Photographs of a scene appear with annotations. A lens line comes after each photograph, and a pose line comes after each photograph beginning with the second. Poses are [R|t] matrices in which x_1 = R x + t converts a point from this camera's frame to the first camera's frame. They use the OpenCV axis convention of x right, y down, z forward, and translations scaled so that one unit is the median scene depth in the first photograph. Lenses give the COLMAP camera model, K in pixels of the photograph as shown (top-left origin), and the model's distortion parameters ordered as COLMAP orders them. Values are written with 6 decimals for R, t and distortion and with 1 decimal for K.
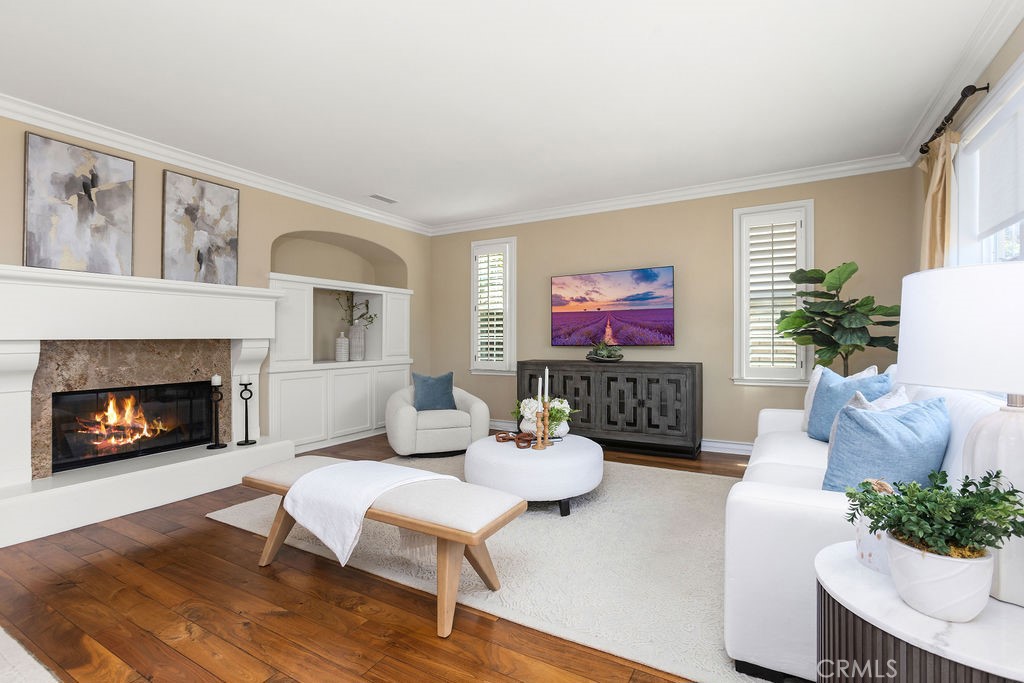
lens RADIAL K [[472.4, 0, 519.6], [0, 472.4, 339.4], [0, 0, 1]] dist [-0.000327, 0.000591]
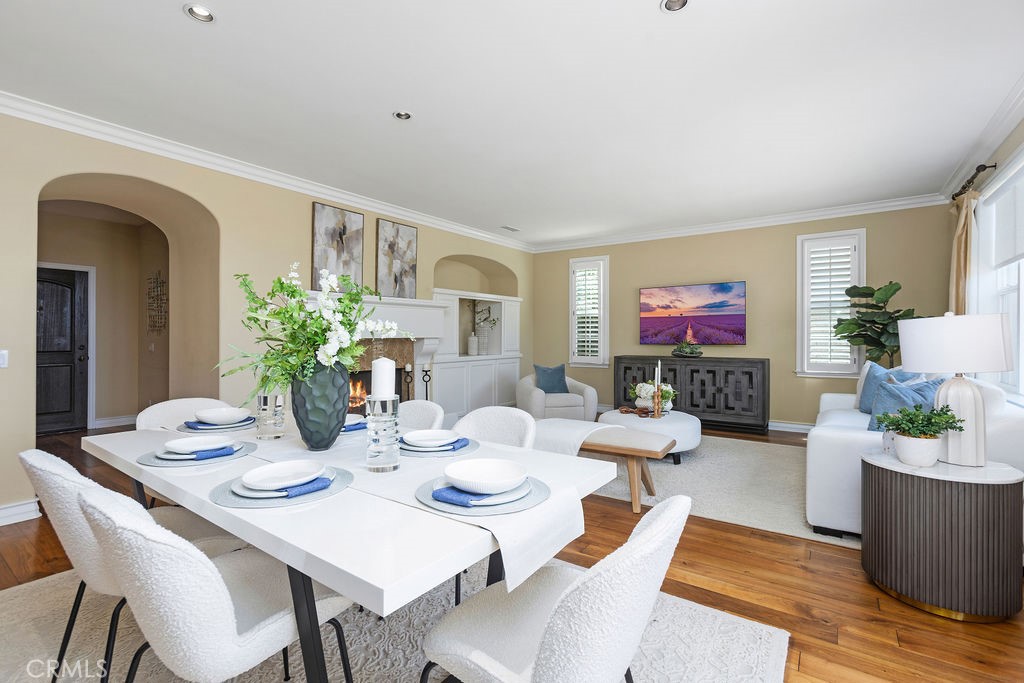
lens RADIAL K [[465.0, 0, 516.1], [0, 465.0, 337.7], [0, 0, 1]] dist [-0.000961, 0.000138]
pose [[0.995730, 0.005741, -0.092131, -0.179920], [-0.005349, 0.999976, 0.004498, -0.008275], [0.092154, -0.003986, 0.995737, -0.302389]]
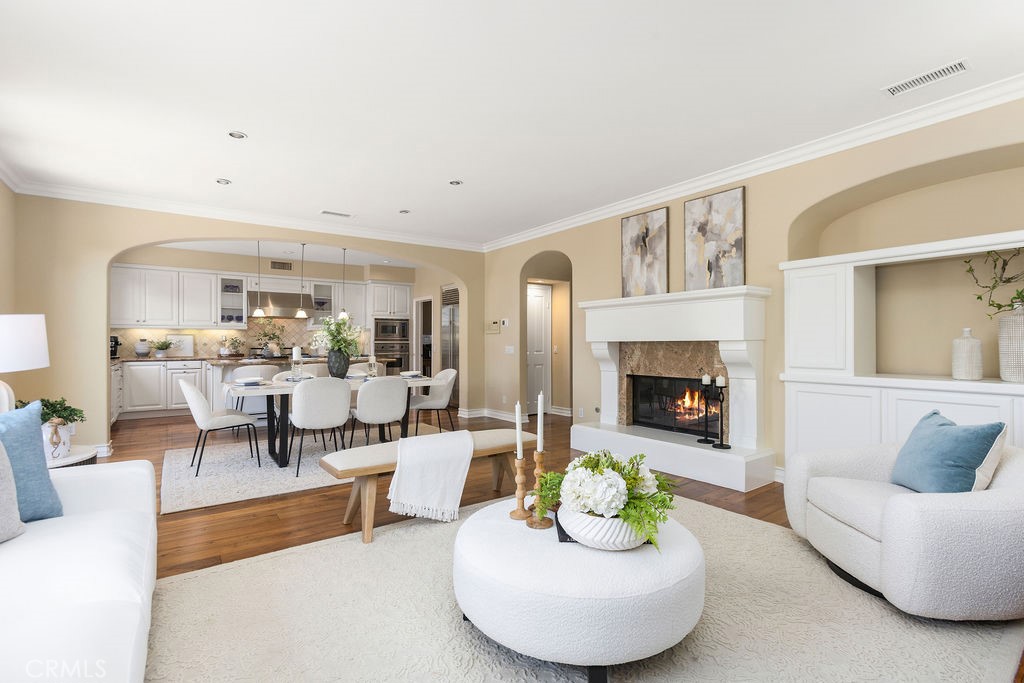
lens RADIAL K [[472.4, 0, 519.6], [0, 472.4, 339.4], [0, 0, 1]] dist [-0.000327, 0.000591]
pose [[-0.399467, -0.000687, -0.916748, 0.461513], [0.002926, 0.999994, -0.002025, -0.002702], [0.916743, -0.003491, -0.399462, 0.941268]]
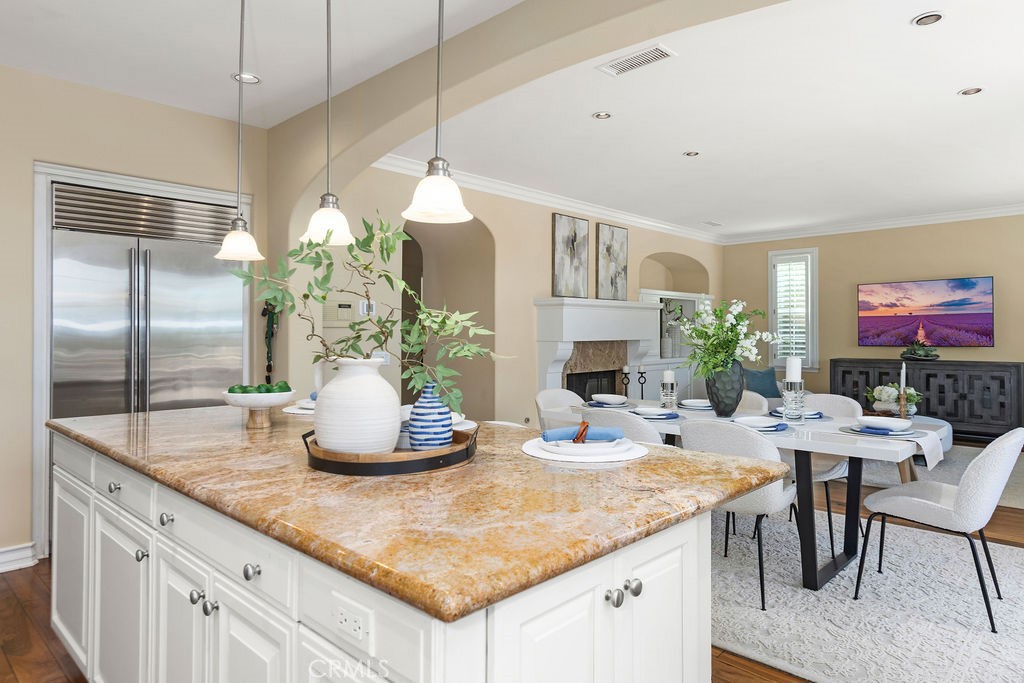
lens RADIAL K [[603.3, 0, 512.6], [0, 603.3, 334.3], [0, 0, 1]] dist [-0.044959, 0.049104]
pose [[0.967697, 0.002870, -0.252101, -0.464877], [-0.002710, 0.999996, 0.000980, -0.016466], [0.252103, -0.000265, 0.967700, -0.730306]]
